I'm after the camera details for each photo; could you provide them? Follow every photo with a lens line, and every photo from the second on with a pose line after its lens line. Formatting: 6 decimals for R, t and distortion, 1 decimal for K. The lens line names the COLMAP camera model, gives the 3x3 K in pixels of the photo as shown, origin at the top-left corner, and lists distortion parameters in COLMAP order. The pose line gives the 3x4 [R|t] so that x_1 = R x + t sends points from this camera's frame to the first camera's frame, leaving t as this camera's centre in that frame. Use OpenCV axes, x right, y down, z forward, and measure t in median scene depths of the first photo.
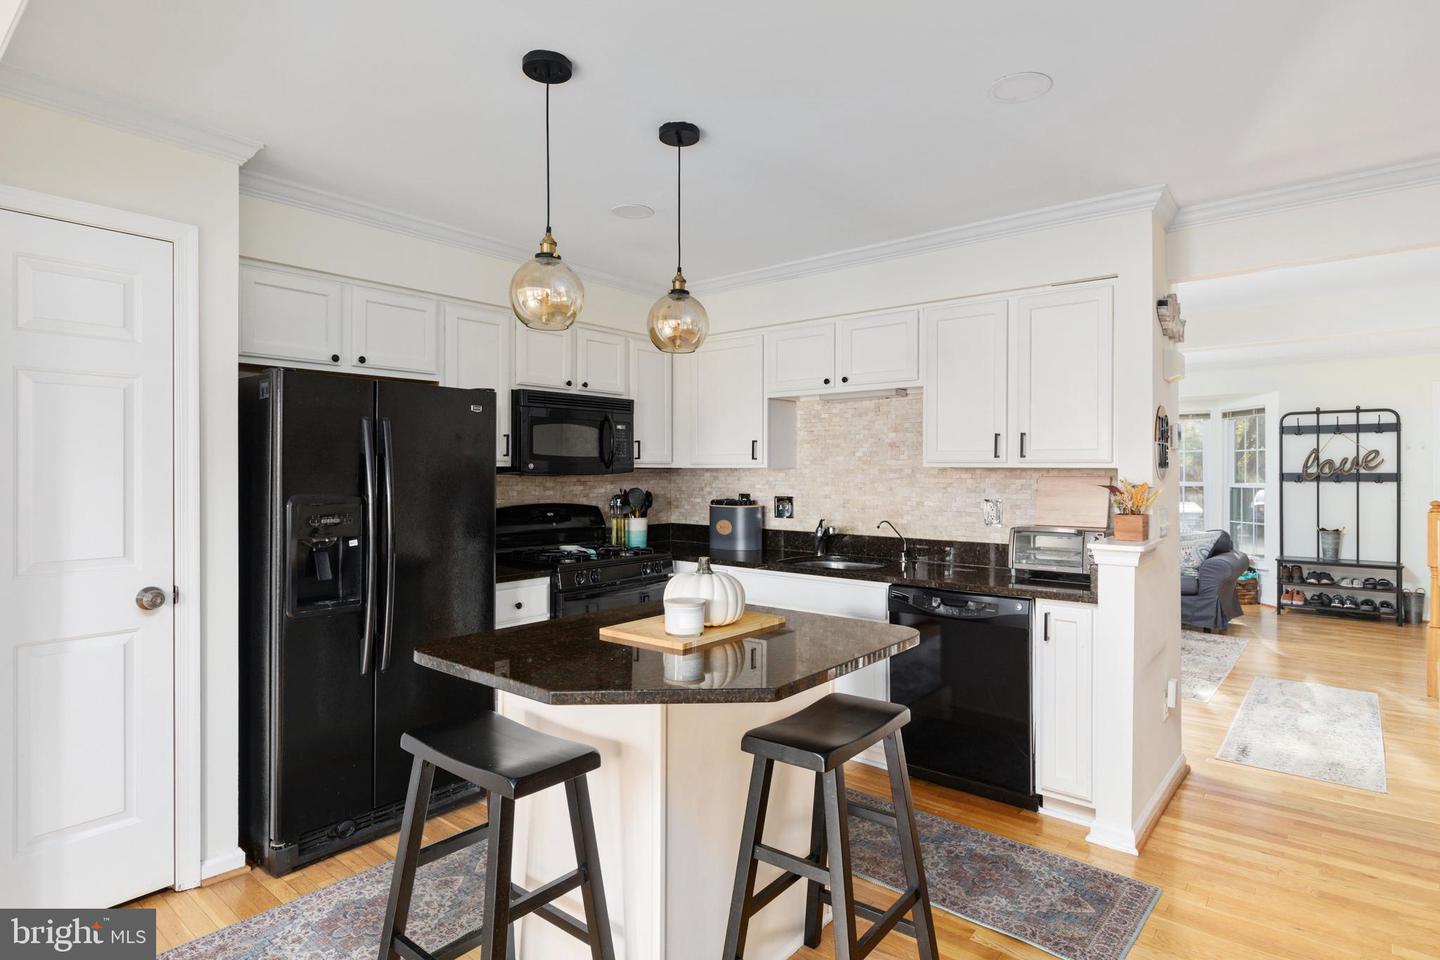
lens RADIAL K [[767.5, 0, 721.3], [0, 767.5, 470.8], [0, 0, 1]] dist [0.001494, 0.002231]
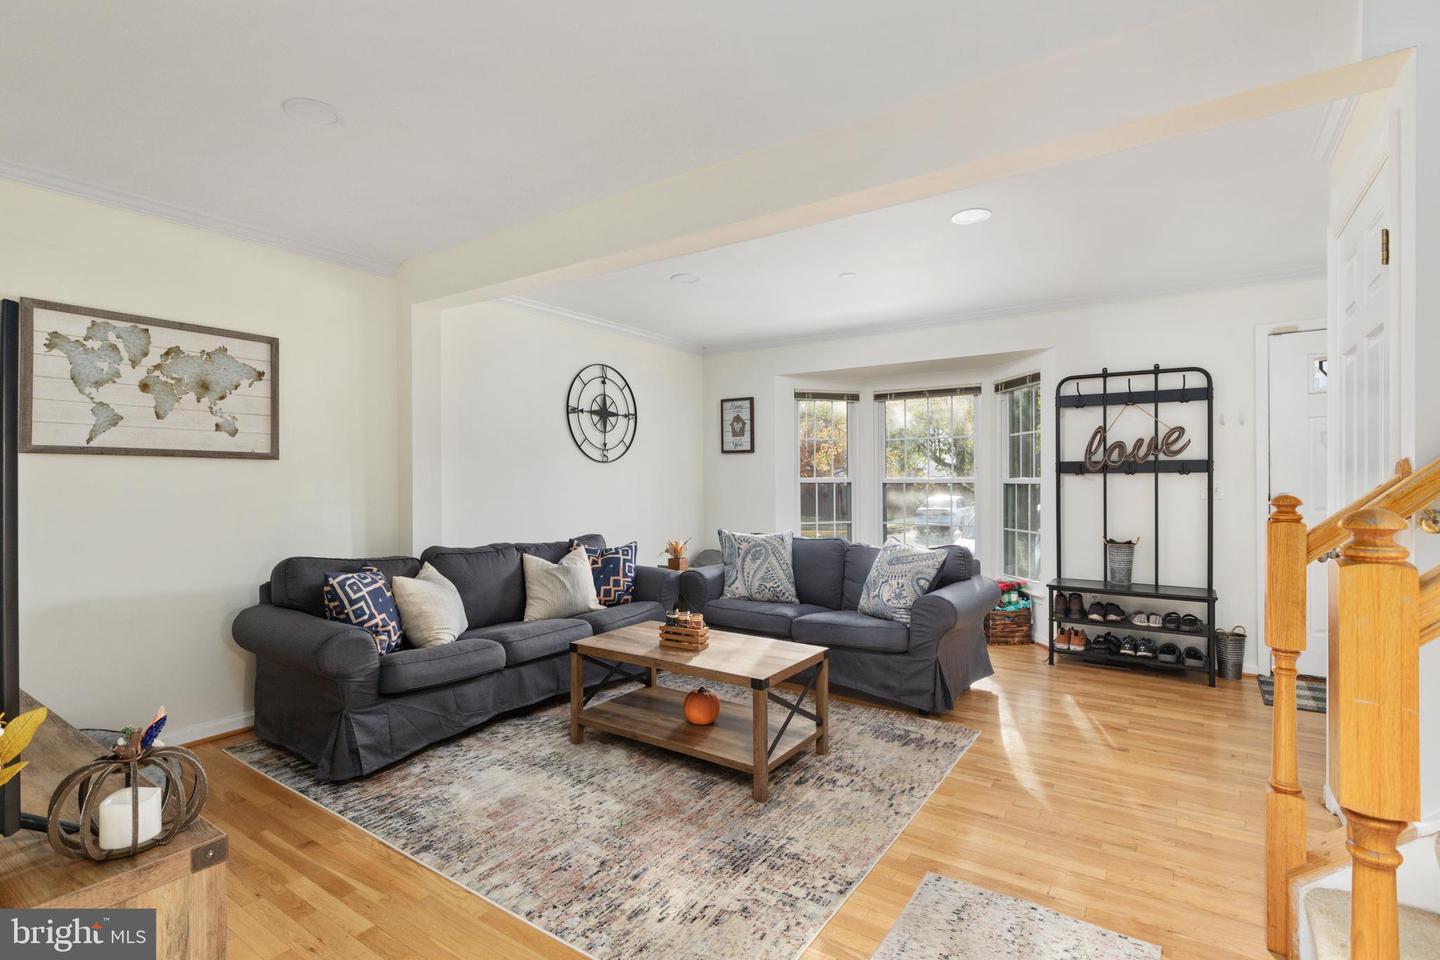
lens RADIAL K [[679.8, 0, 721.4], [0, 679.8, 477.3], [0, 0, 1]] dist [0.001878, -0.000383]
pose [[0.994912, 0.000990, 0.100745, 0.371172], [-0.000569, 0.999991, -0.004209, 0.021018], [-0.100749, 0.004130, 0.994903, 0.423709]]
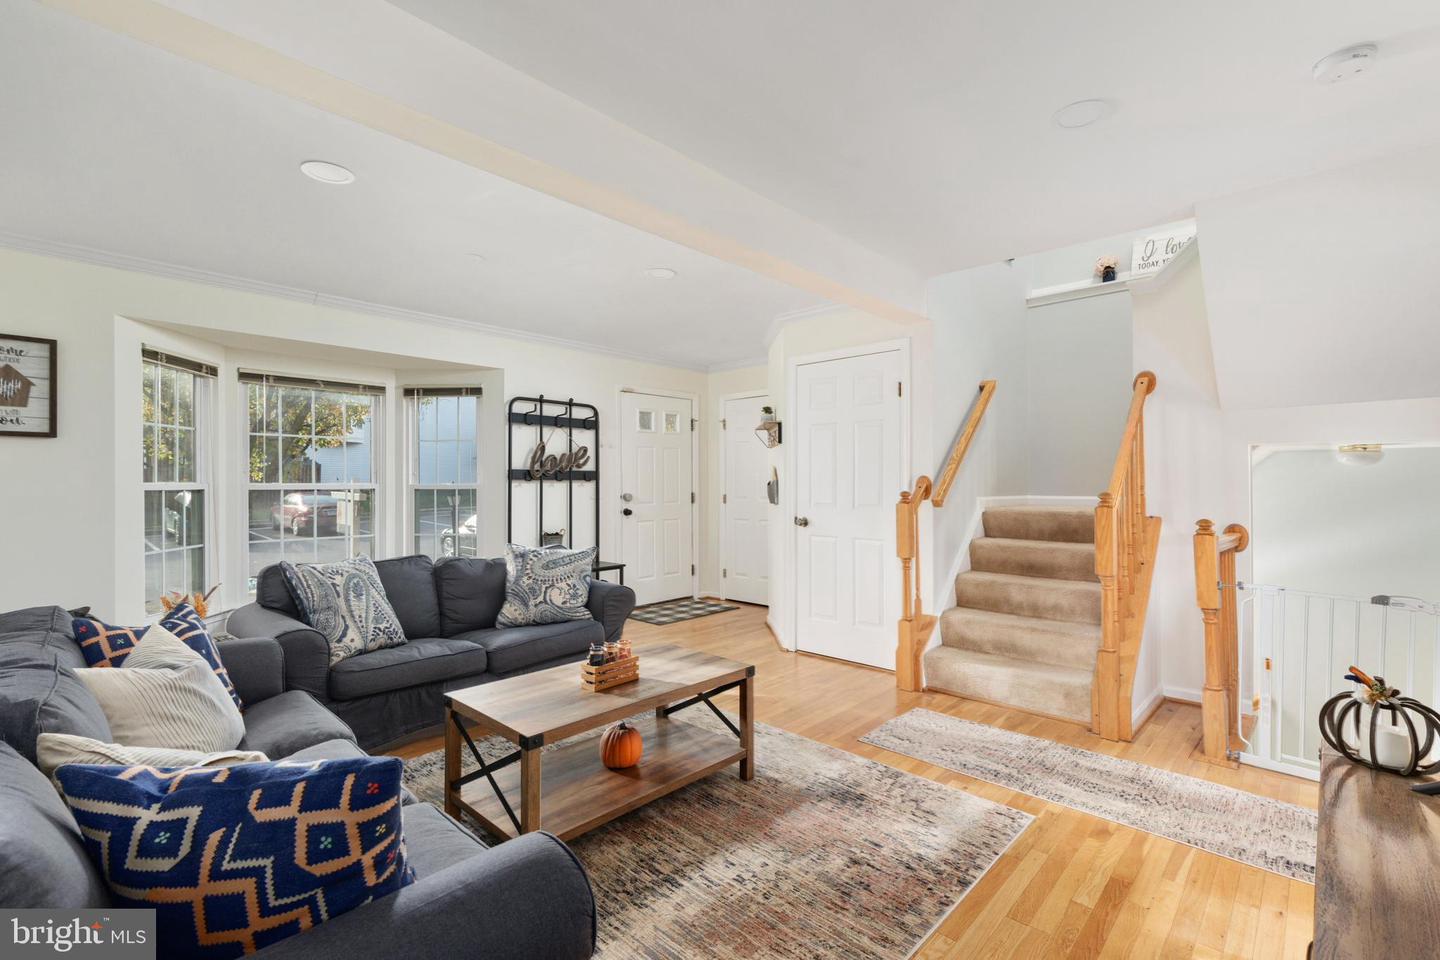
lens RADIAL K [[650.9, 0, 720.0], [0, 650.9, 480.0], [0, 0, 1]] dist [0.008865, -0.000261]
pose [[0.053663, 0.009202, 0.998517, 0.050975], [0.001748, 0.999955, -0.009310, 0.021608], [-0.998558, 0.002245, 0.053644, 0.775204]]
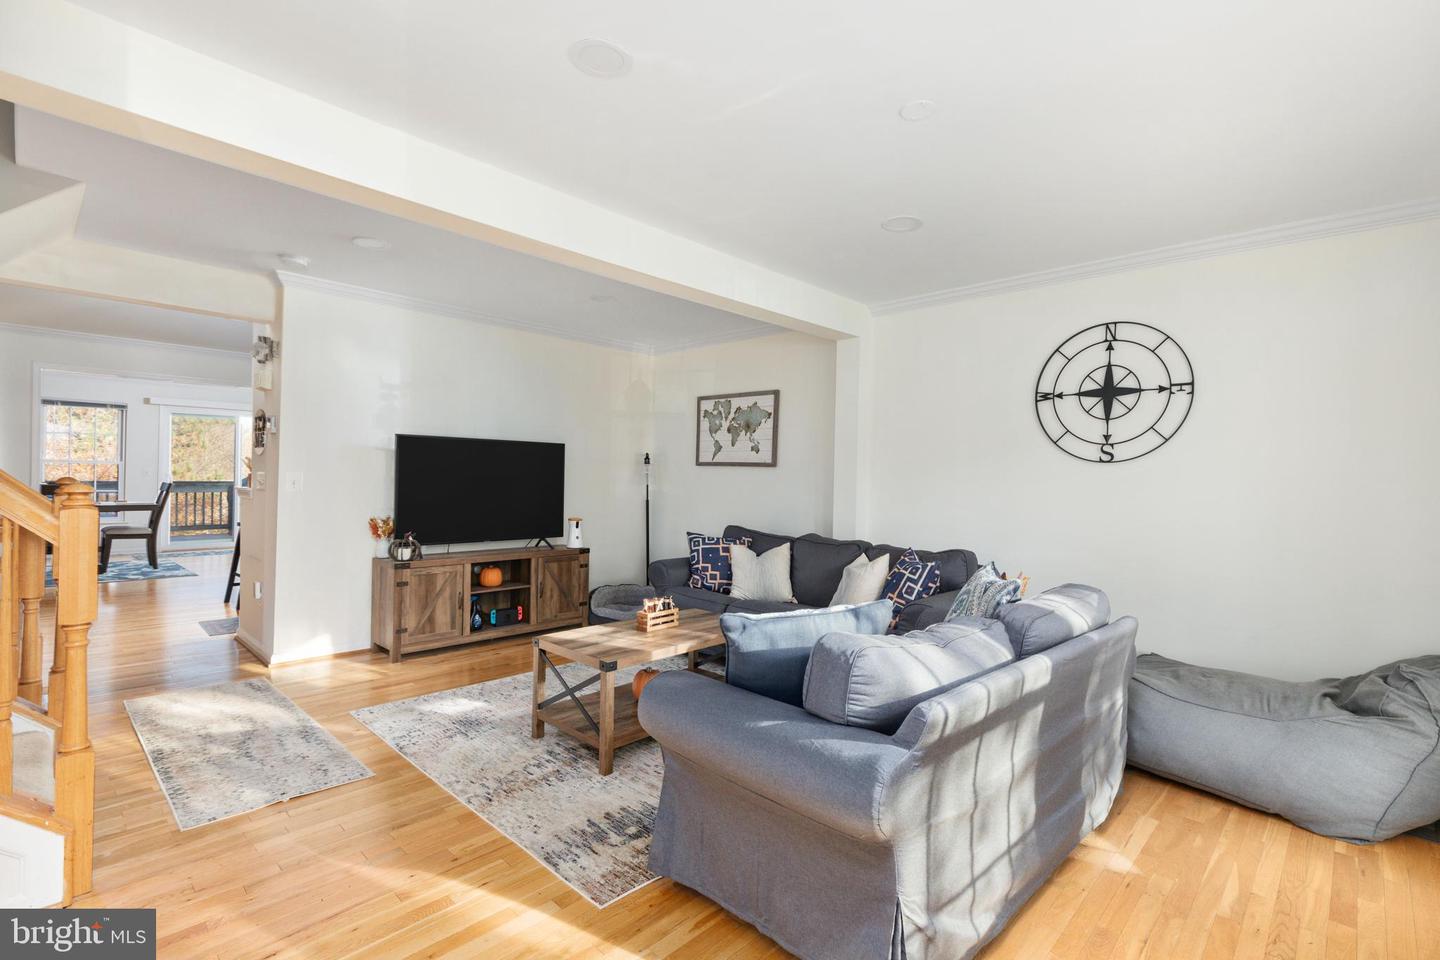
lens RADIAL K [[650.9, 0, 720.0], [0, 650.9, 480.0], [0, 0, 1]] dist [0.008865, -0.000261]
pose [[-0.058909, 0.007593, -0.998234, 0.844837], [-0.019795, 0.999766, 0.008773, 0.016598], [0.998067, 0.020277, -0.058745, 0.920526]]
